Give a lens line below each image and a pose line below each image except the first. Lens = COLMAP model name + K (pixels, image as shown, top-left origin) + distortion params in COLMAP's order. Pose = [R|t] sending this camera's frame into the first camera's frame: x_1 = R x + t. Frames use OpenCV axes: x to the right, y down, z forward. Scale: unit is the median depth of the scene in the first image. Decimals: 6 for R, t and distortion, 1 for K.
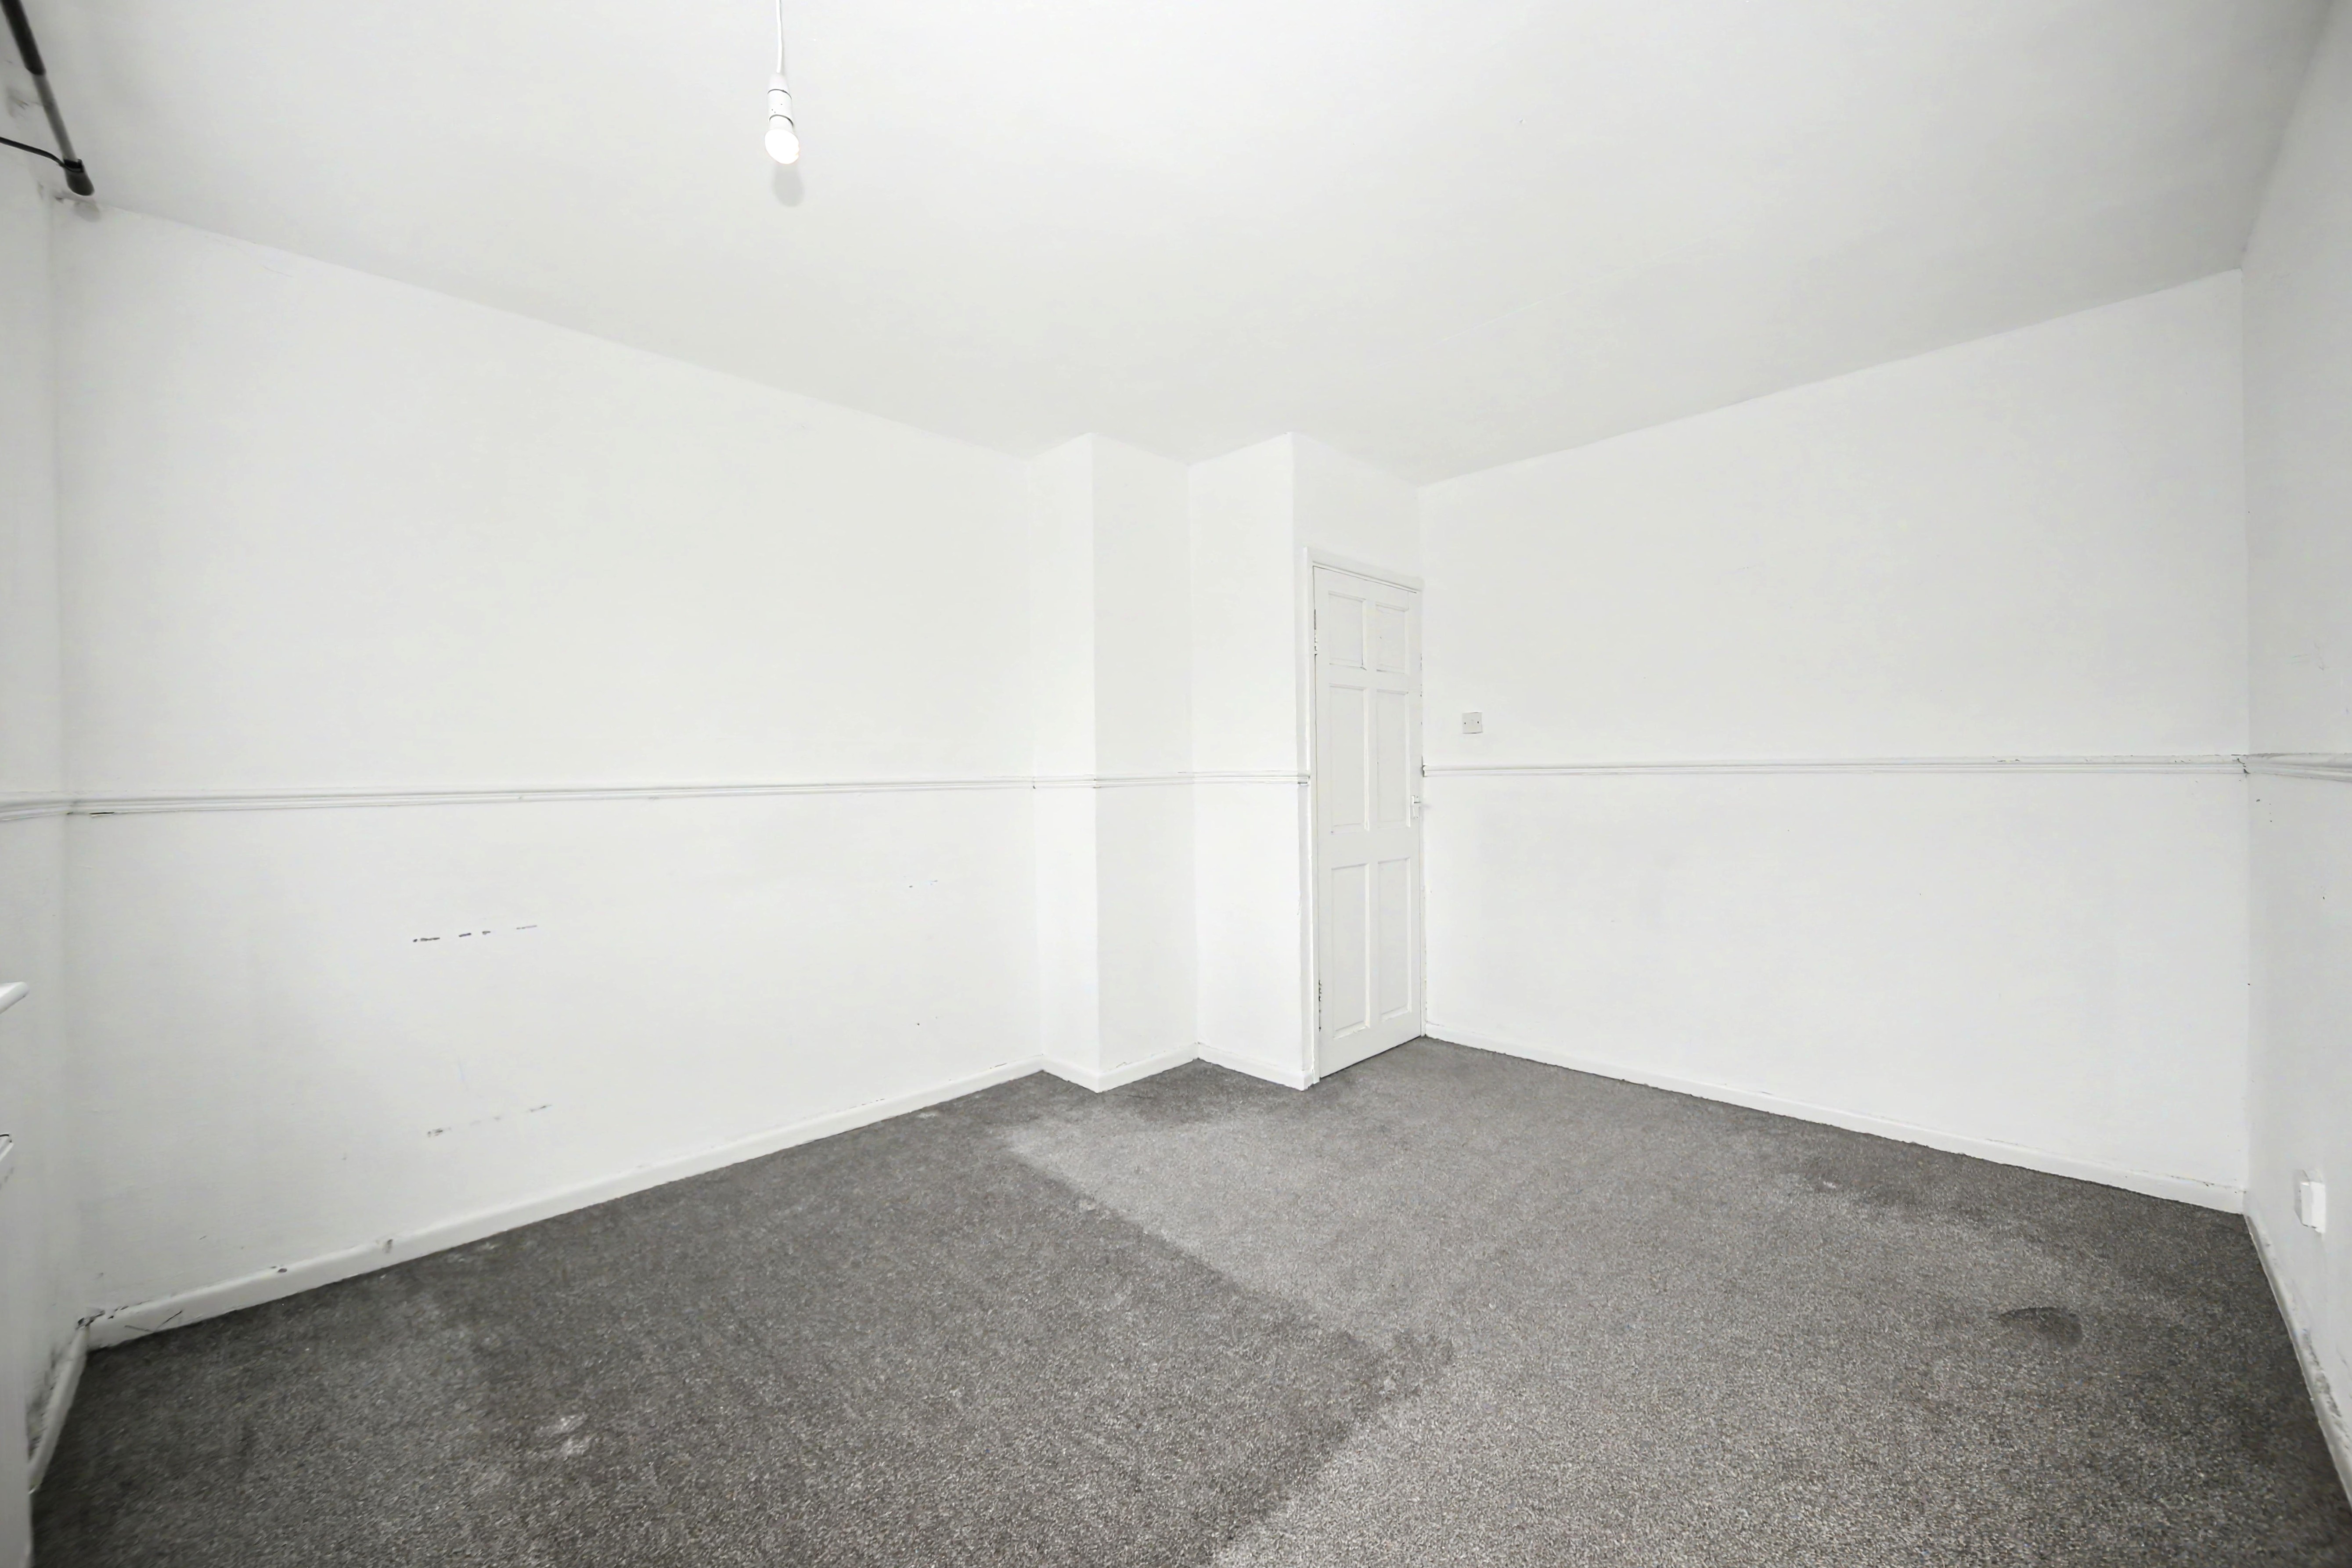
lens RADIAL K [[891.8, 0, 1176.0], [0, 891.8, 784.0], [0, 0, 1]] dist [-0.001609, -0.000082]
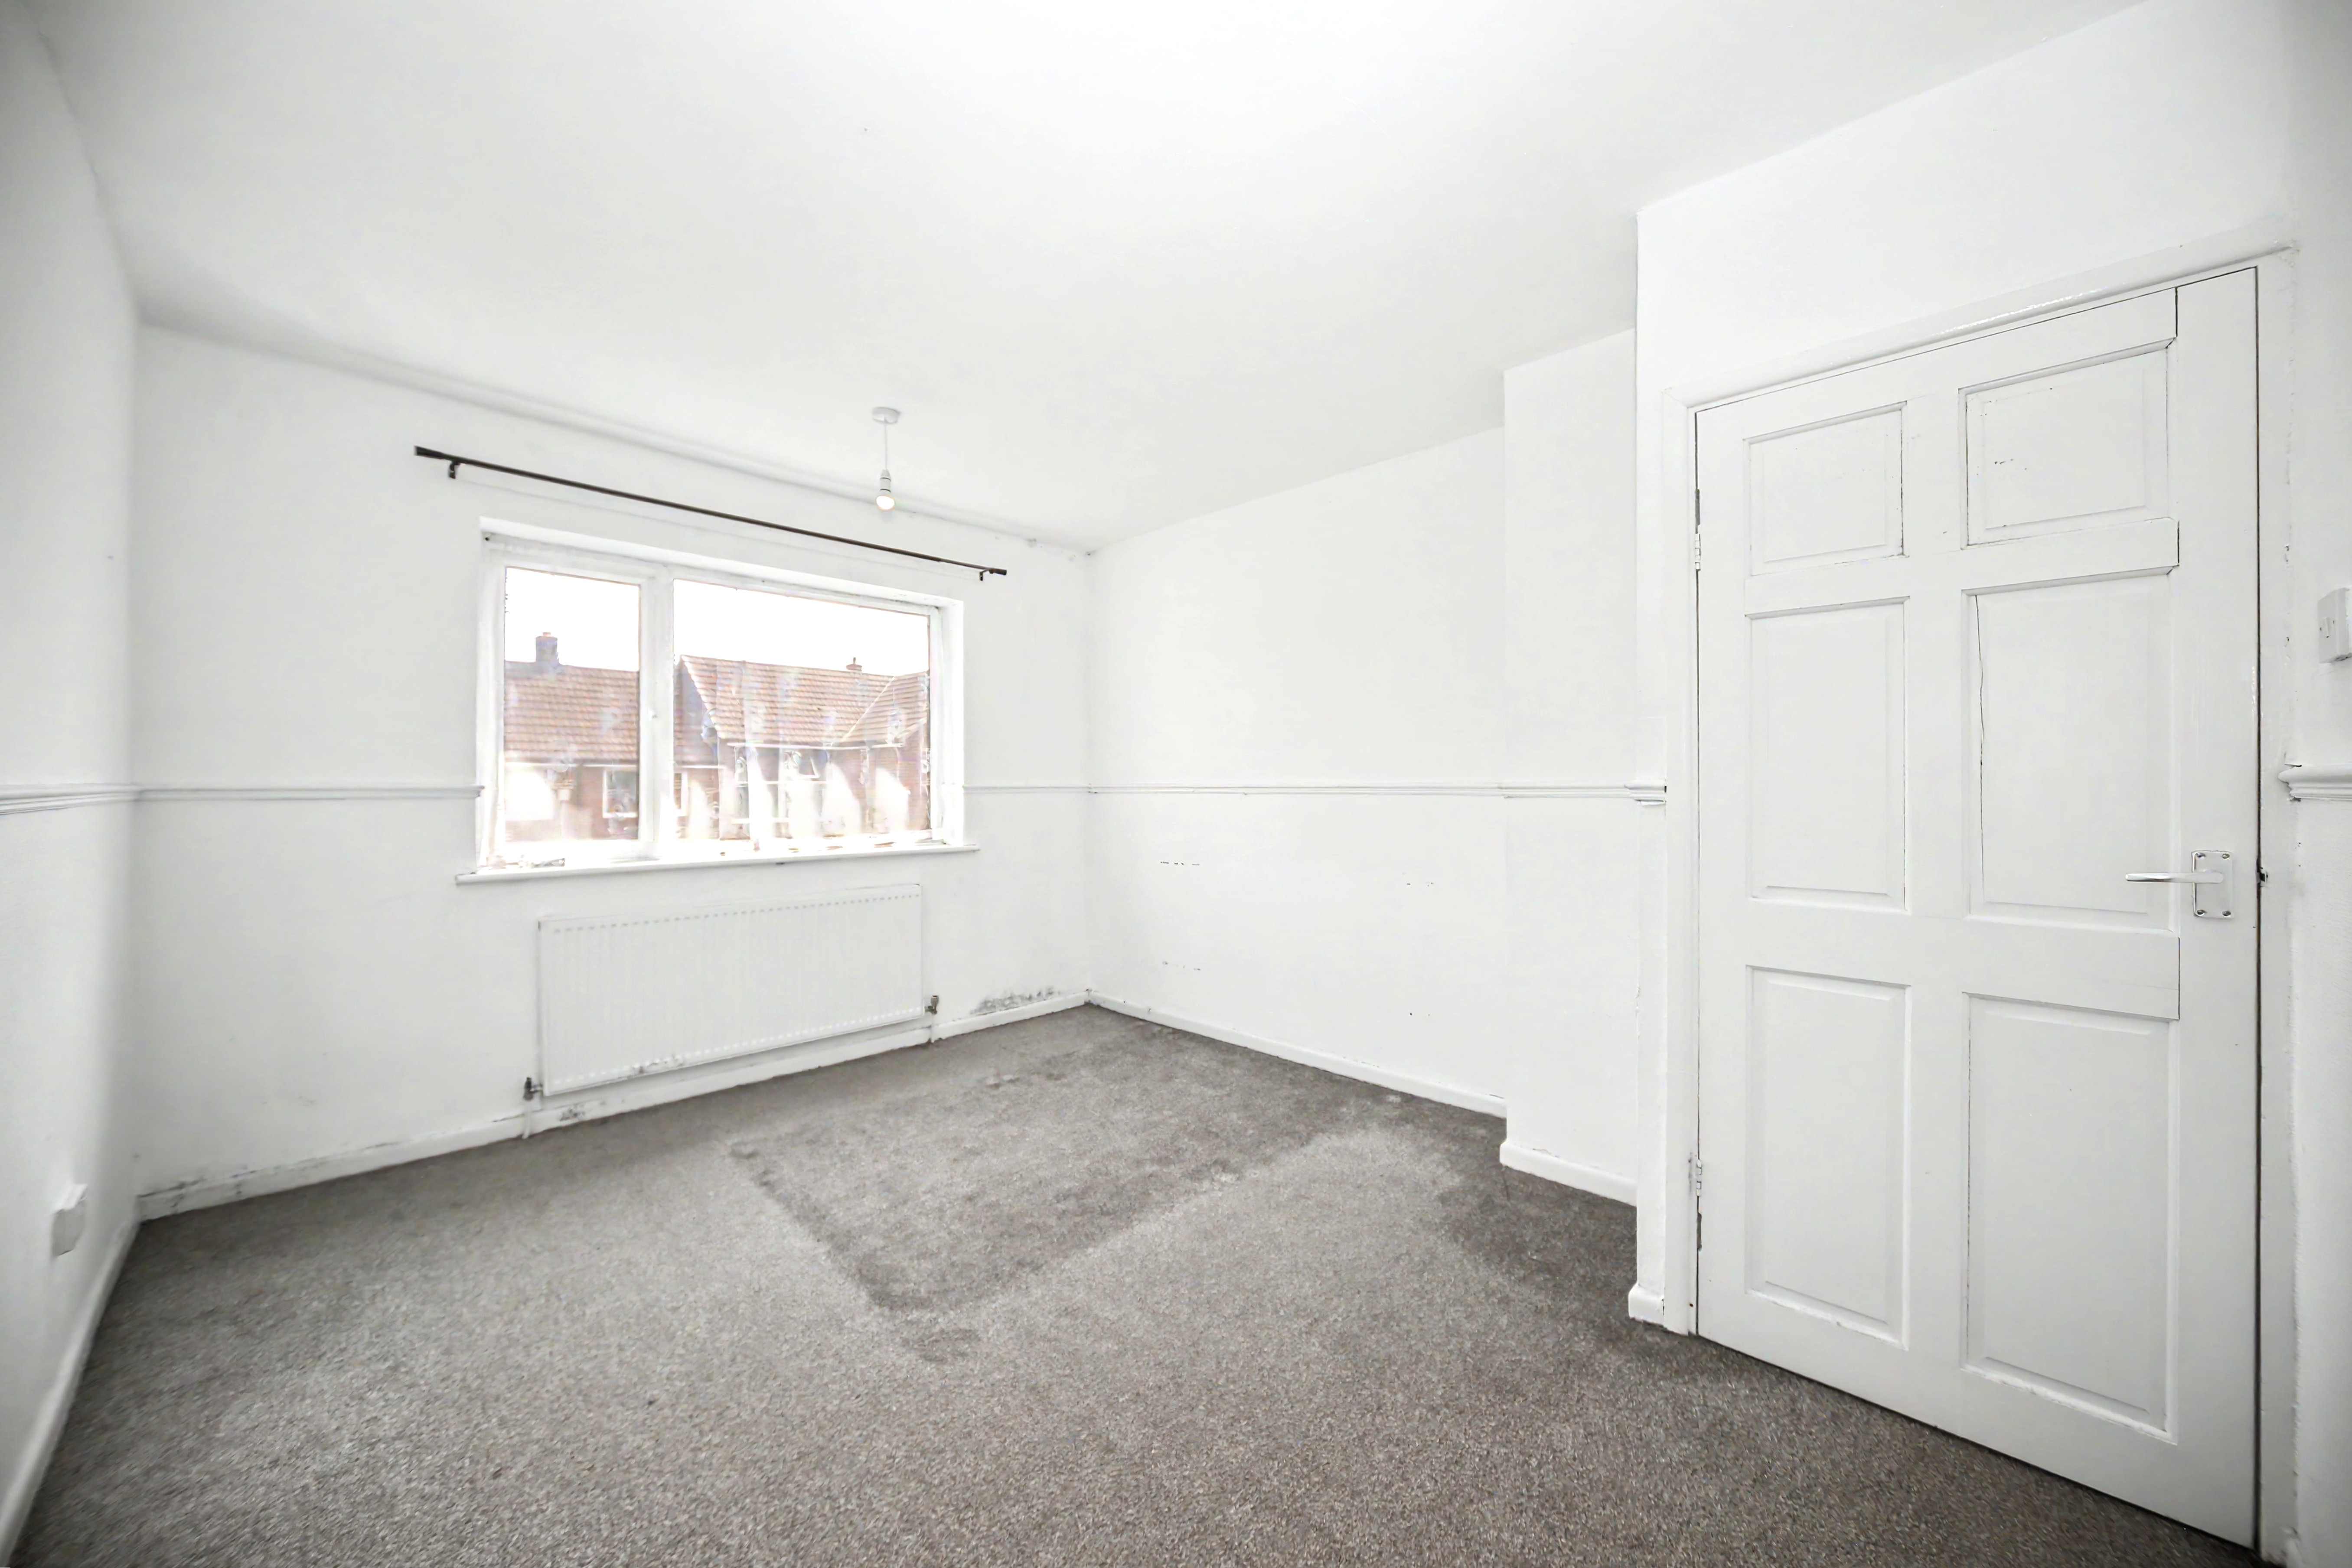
lens RADIAL K [[844.6, 0, 1176.0], [0, 844.6, 784.0], [0, 0, 1]] dist [0.000068, 0.000050]
pose [[0.010607, 0.017744, -0.999786, 0.889210], [-0.003764, 0.999836, 0.017705, -0.025618], [0.999937, 0.003575, 0.010672, 0.892676]]
